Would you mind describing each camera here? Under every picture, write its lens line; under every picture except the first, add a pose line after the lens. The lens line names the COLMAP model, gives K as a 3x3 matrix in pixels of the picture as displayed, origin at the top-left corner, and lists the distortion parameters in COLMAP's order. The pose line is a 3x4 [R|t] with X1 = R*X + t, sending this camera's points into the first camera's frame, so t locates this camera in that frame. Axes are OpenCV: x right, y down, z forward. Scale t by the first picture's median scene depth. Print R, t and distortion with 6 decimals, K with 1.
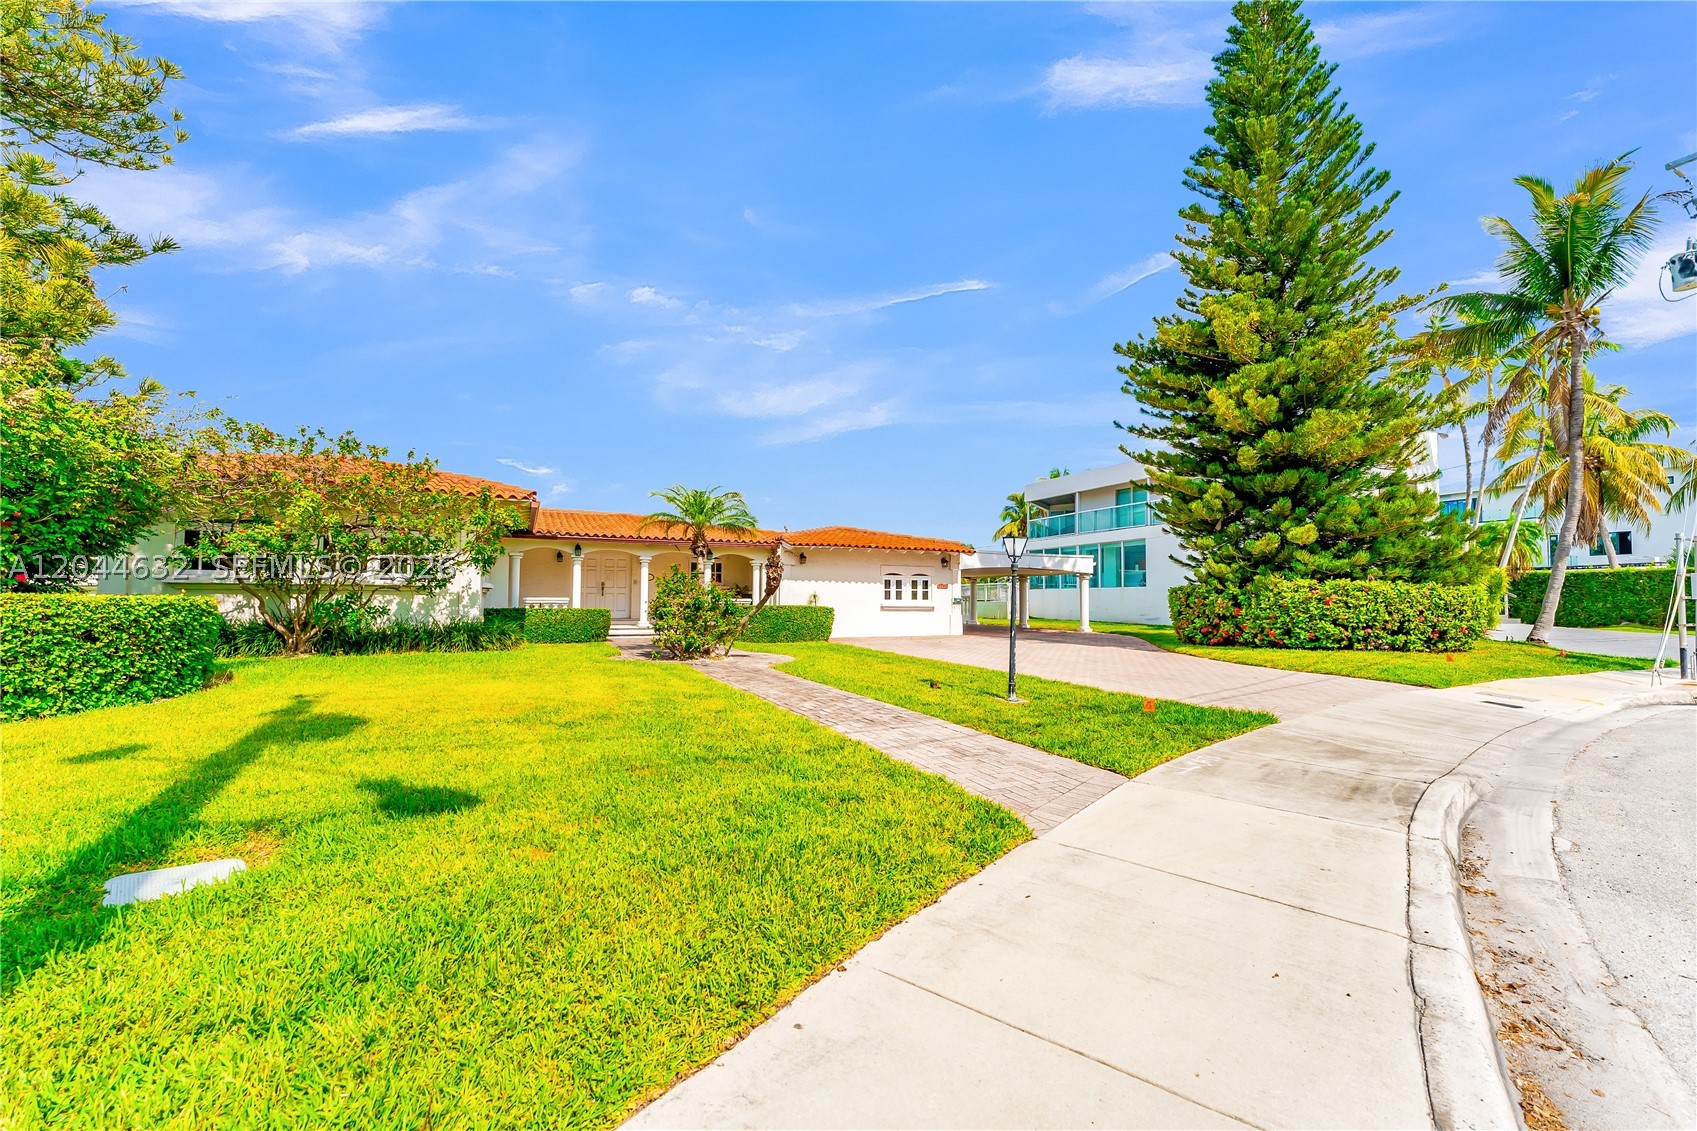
lens RADIAL K [[673.7, 0, 794.0], [0, 673.7, 577.8], [0, 0, 1]] dist [-0.000201, -0.000199]
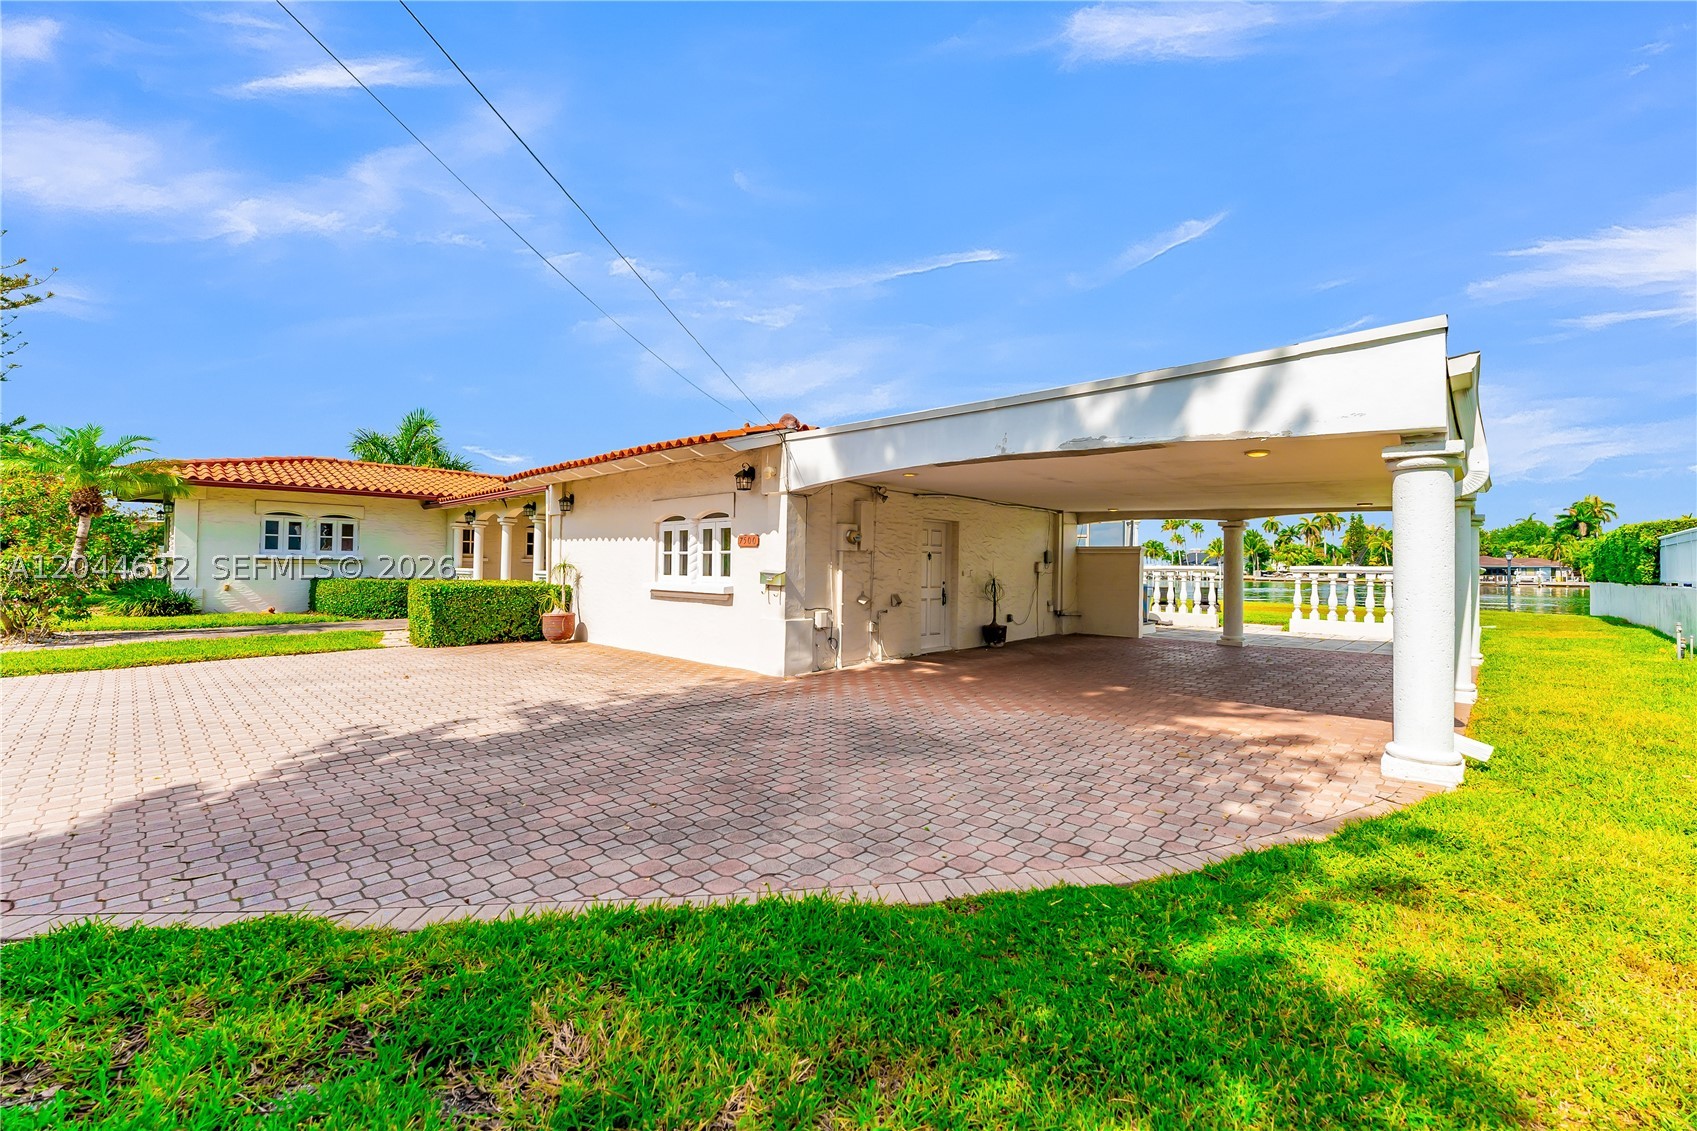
lens RADIAL K [[676.7, 0, 848.5], [0, 676.7, 565.5], [0, 0, 1]] dist [-0.009253, -0.000174]
pose [[0.423322, -0.004040, -0.905970, 0.697697], [0.019889, 0.999791, 0.004835, 0.030548], [0.905761, -0.020065, 0.423314, 1.056174]]
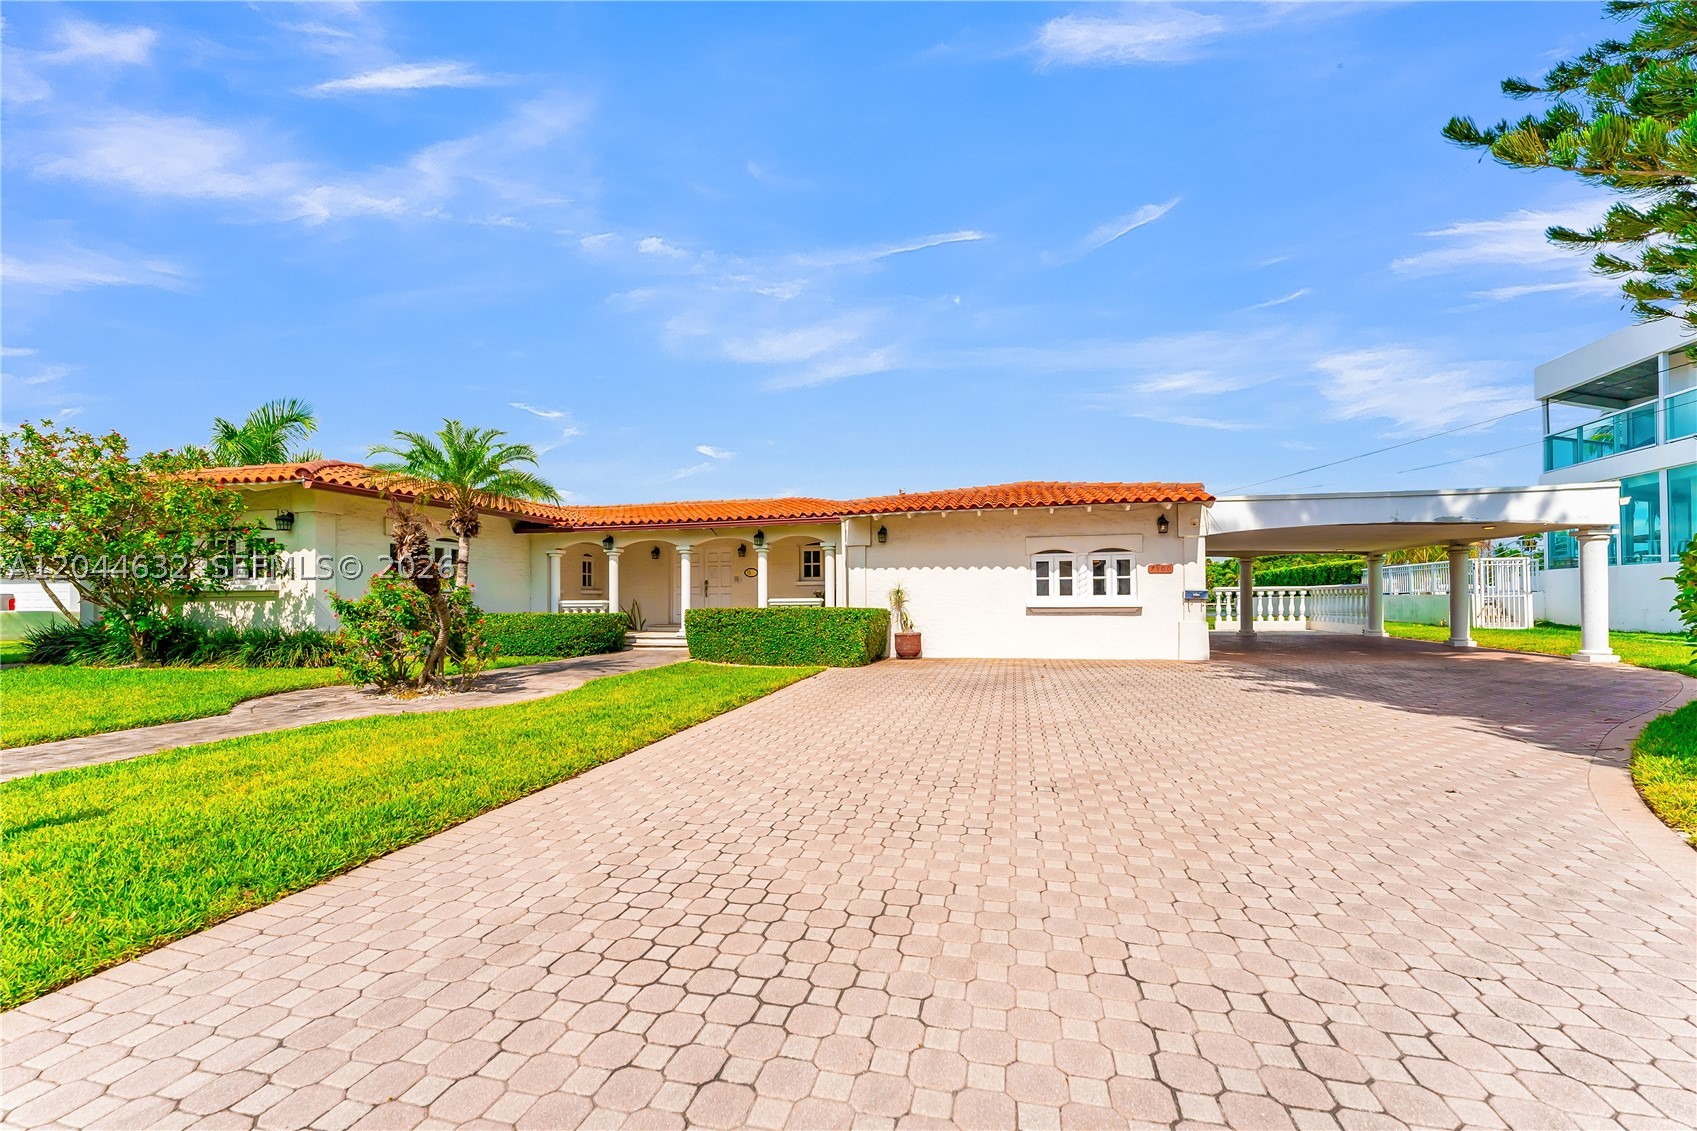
lens RADIAL K [[669.2, 0, 860.4], [0, 669.2, 594.6], [0, 0, 1]] dist [0.000807, 0.000007]
pose [[0.808105, -0.018838, -0.588737, 0.404616], [0.032451, 0.999394, 0.012565, 0.022031], [0.588143, -0.029259, 0.808227, 0.507942]]
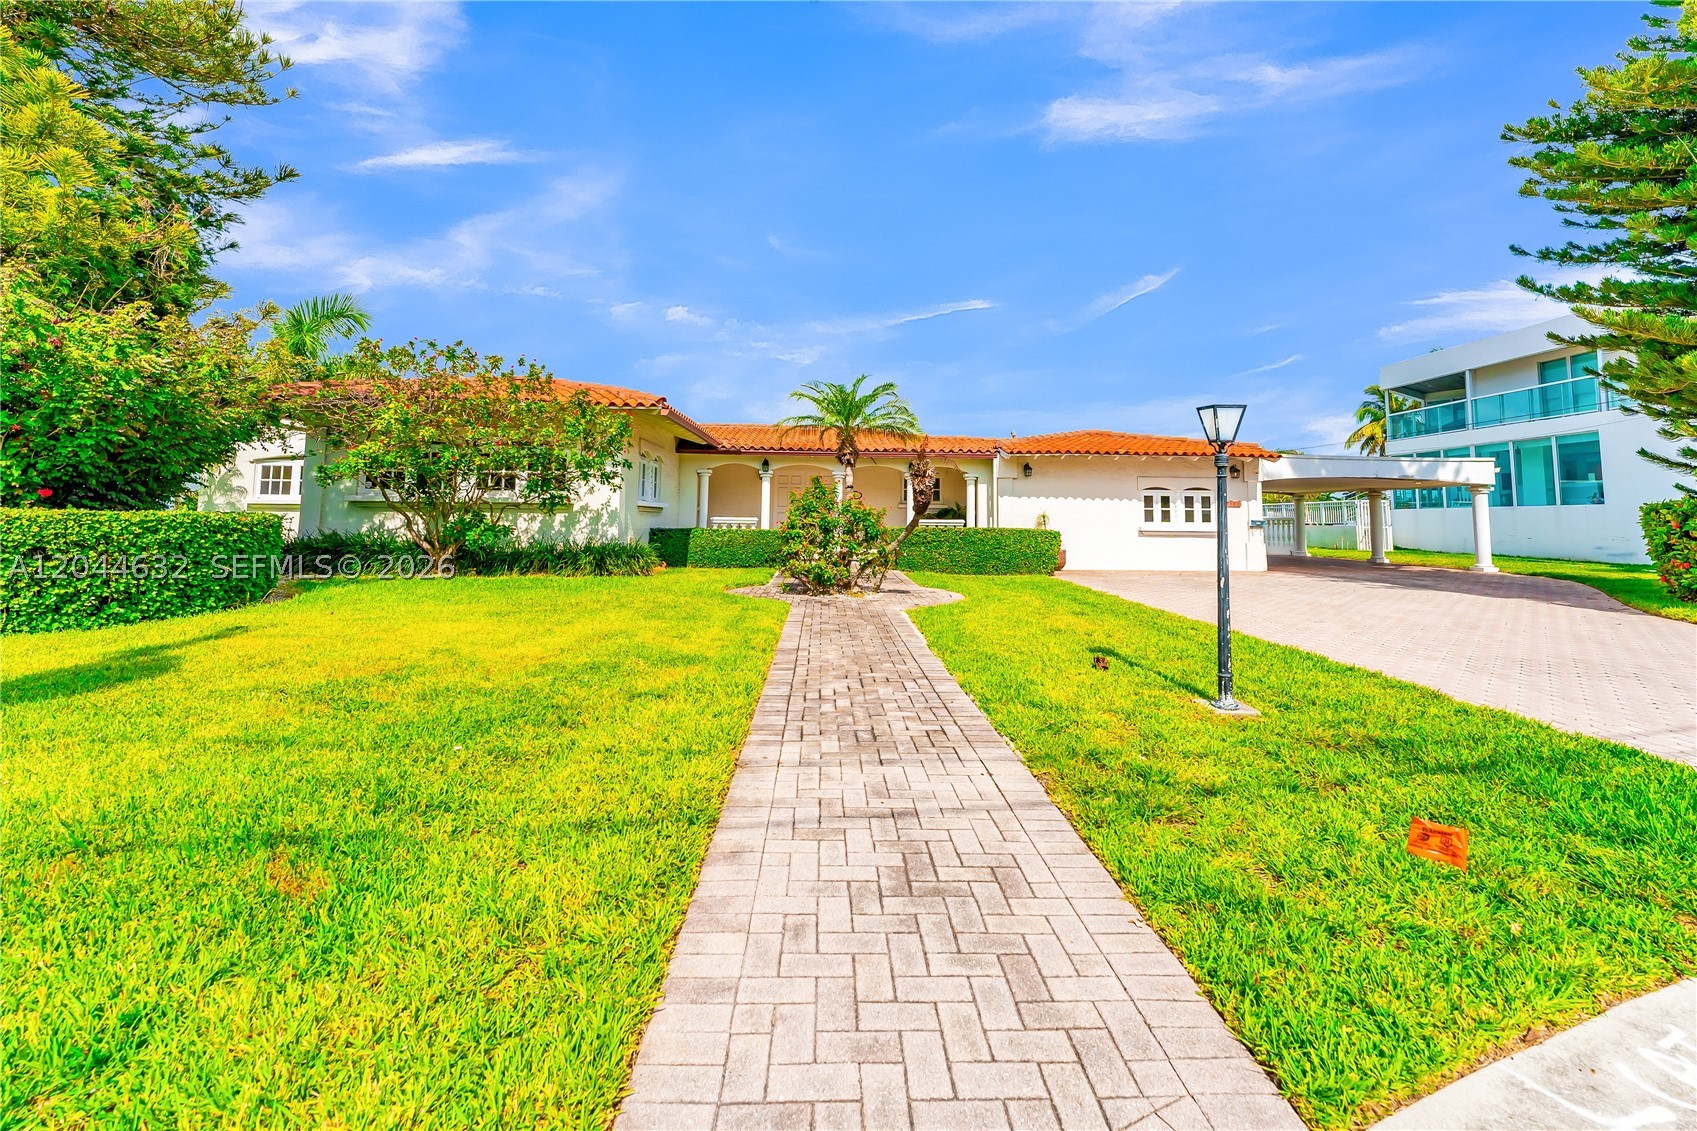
lens RADIAL K [[685.0, 0, 837.9], [0, 685.0, 462.7], [0, 0, 1]] dist [0.000477, -0.000354]
pose [[0.931095, -0.025130, -0.363911, 0.108775], [0.005906, 0.998532, -0.053843, 0.006024], [0.364730, 0.047984, 0.929876, 0.165027]]
